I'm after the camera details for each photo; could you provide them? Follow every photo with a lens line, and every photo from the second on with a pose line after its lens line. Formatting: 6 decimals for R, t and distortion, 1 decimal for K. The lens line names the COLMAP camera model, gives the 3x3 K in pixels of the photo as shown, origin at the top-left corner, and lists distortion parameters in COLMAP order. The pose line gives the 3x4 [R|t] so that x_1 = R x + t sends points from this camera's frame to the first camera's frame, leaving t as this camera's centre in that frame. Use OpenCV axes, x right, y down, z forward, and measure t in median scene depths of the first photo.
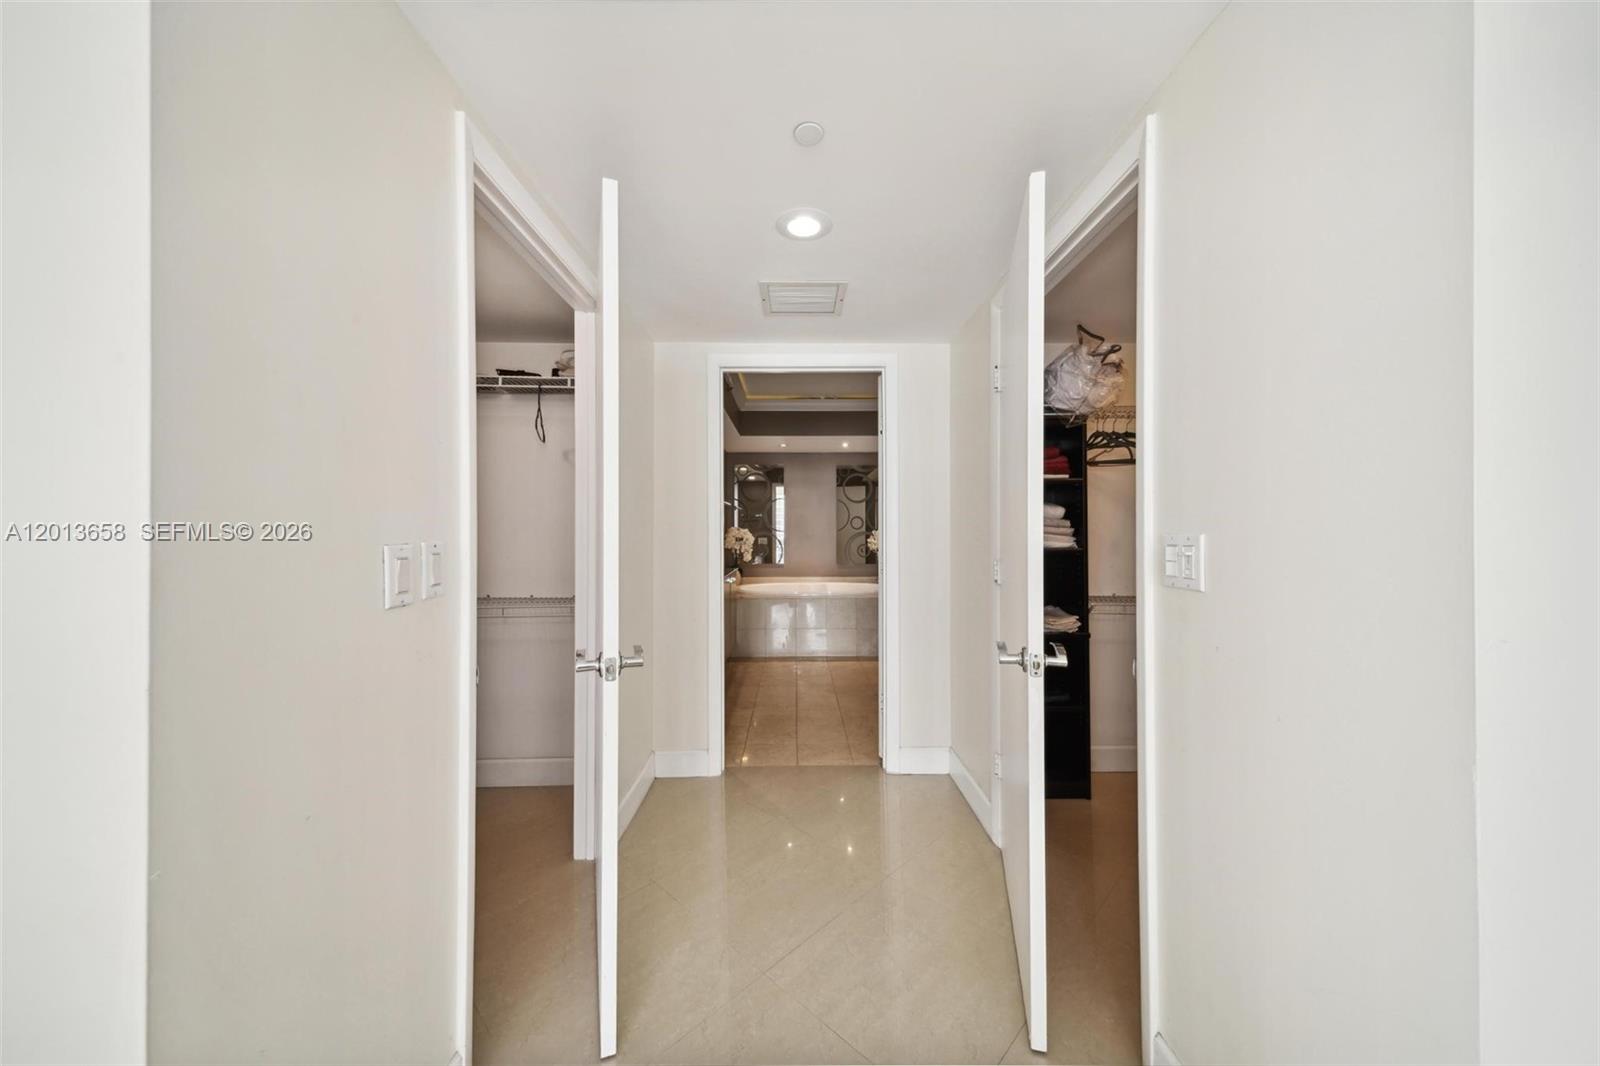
lens RADIAL K [[568.1, 0, 798.7], [0, 568.1, 517.5], [0, 0, 1]] dist [-0.001443, -0.002665]
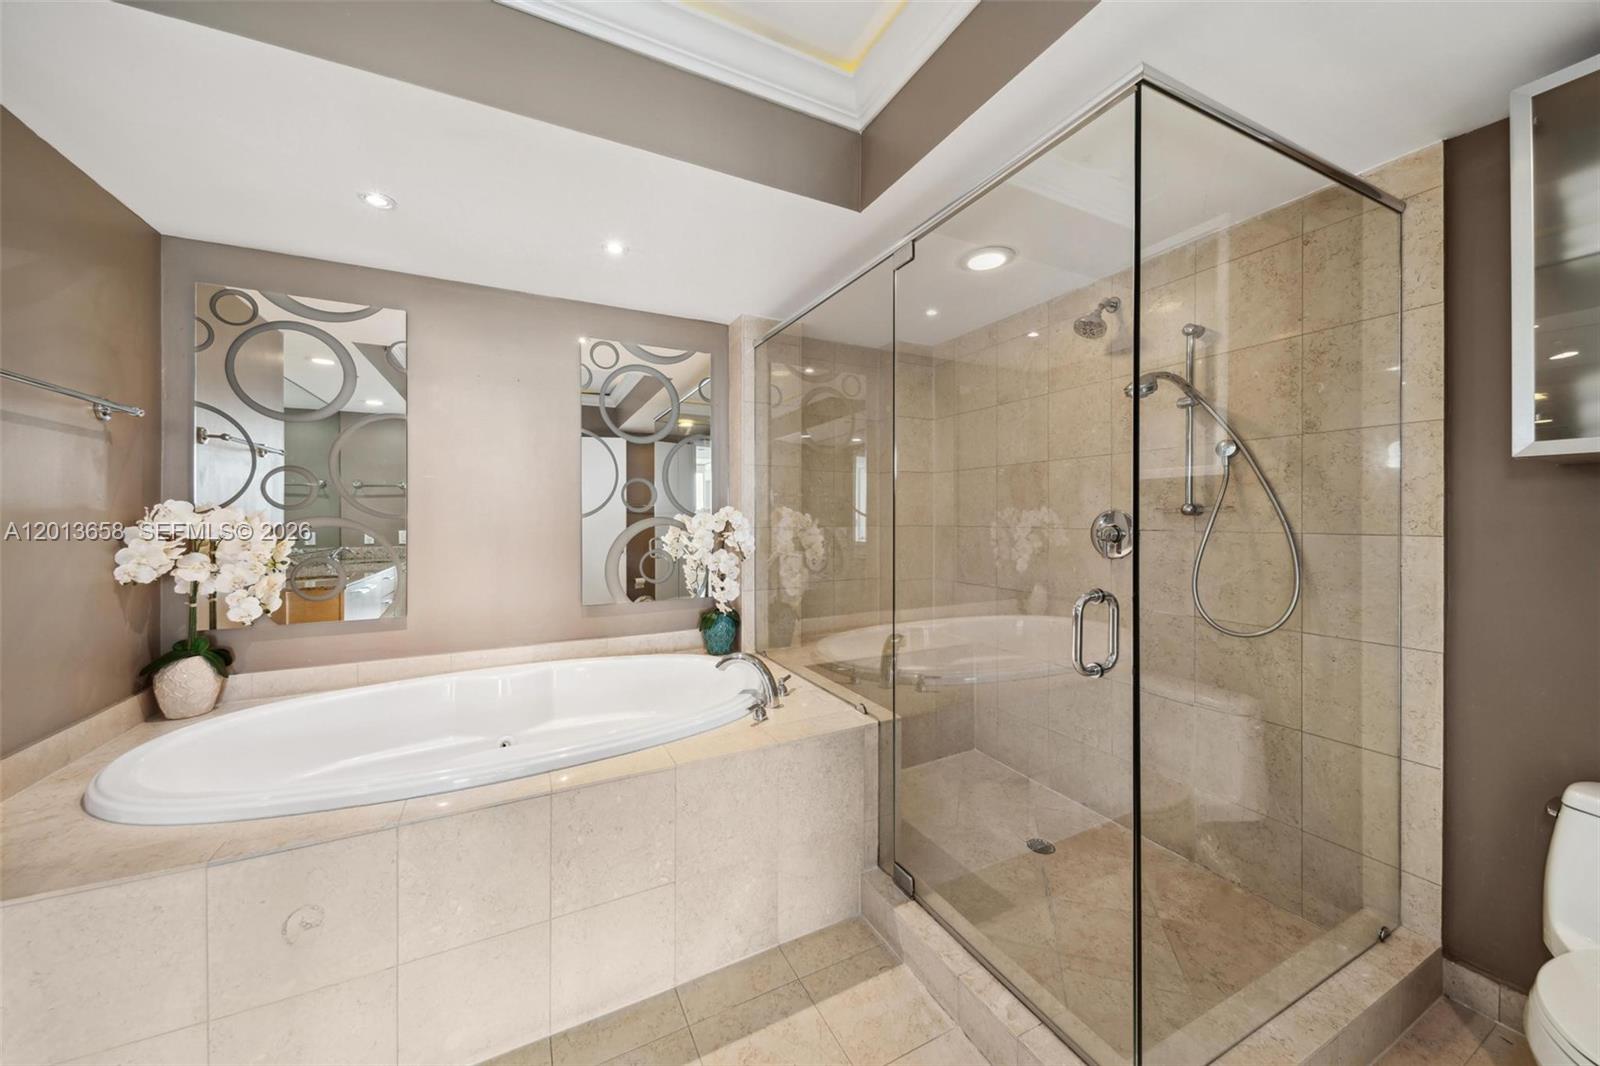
lens RADIAL K [[572.6, 0, 801.6], [0, 572.6, 514.6], [0, 0, 1]] dist [0.009102, -0.000054]
pose [[0.894681, 0.002452, 0.446700, 0.028933], [-0.010930, 0.999806, 0.016404, 0.015247], [-0.446573, -0.019558, 0.894534, 0.621129]]
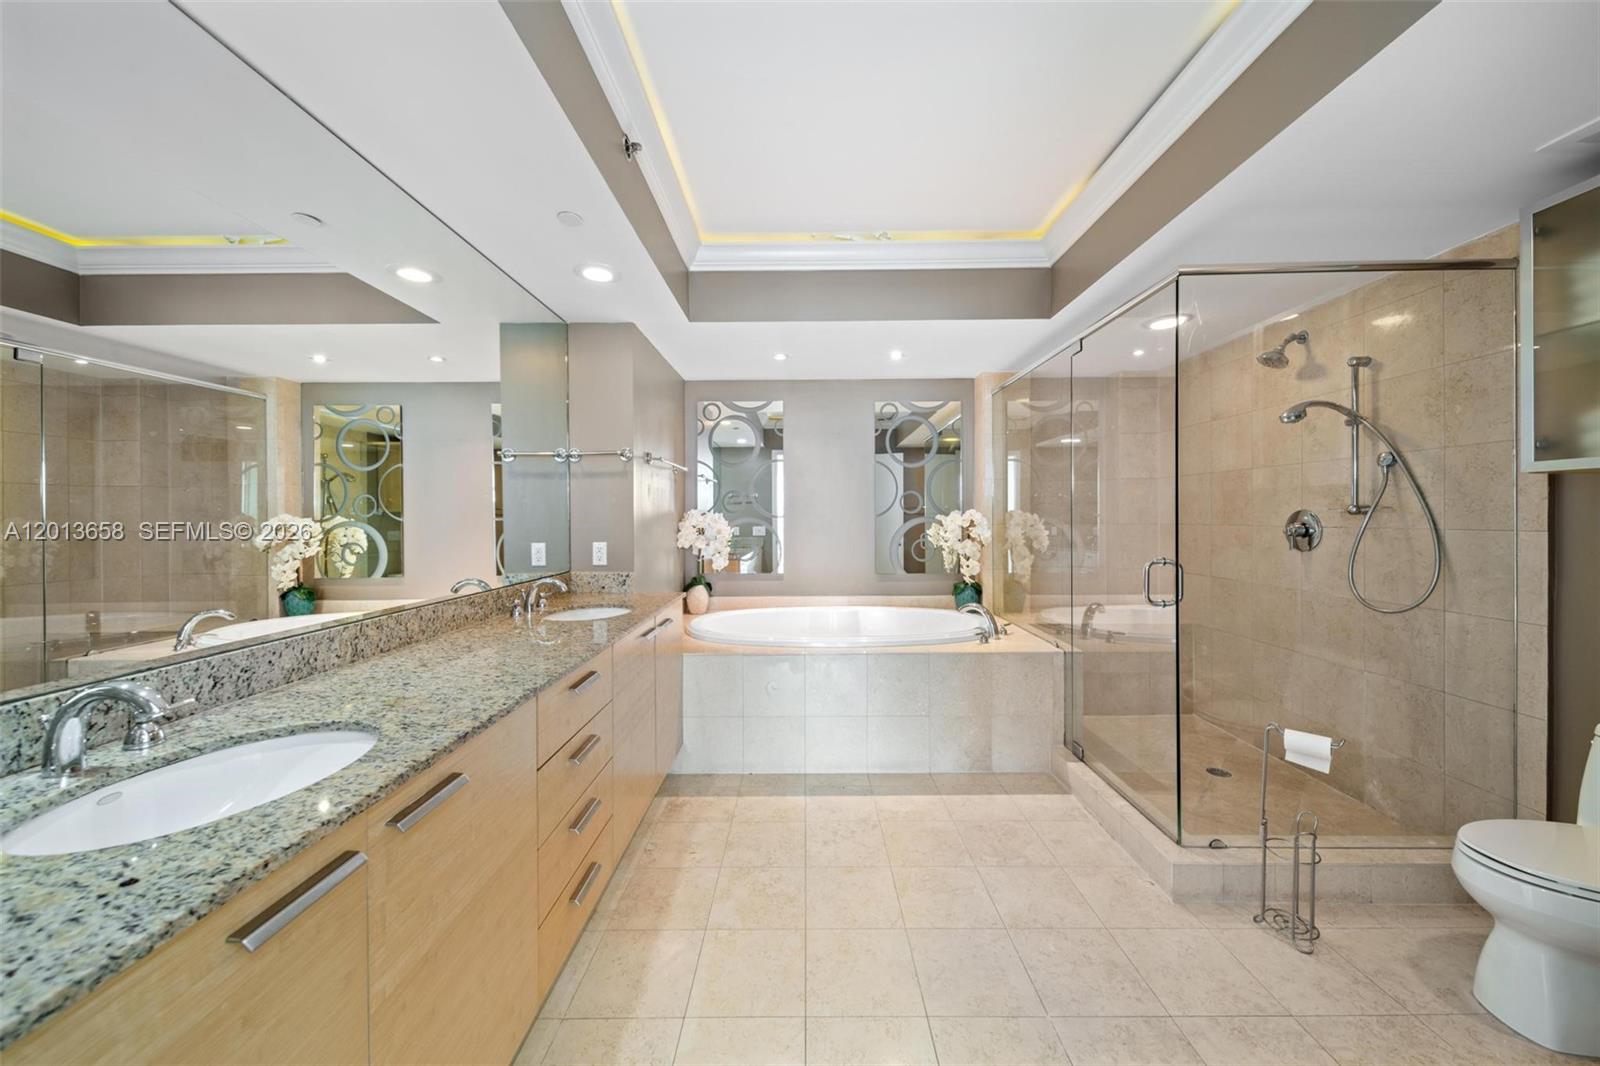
lens RADIAL K [[568.1, 0, 798.7], [0, 568.1, 517.5], [0, 0, 1]] dist [-0.001443, -0.002665]
pose [[0.999879, -0.001435, -0.015514, -0.001697], [0.001806, 0.999713, 0.023906, 0.011031], [0.015476, -0.023931, 0.999594, 0.437310]]
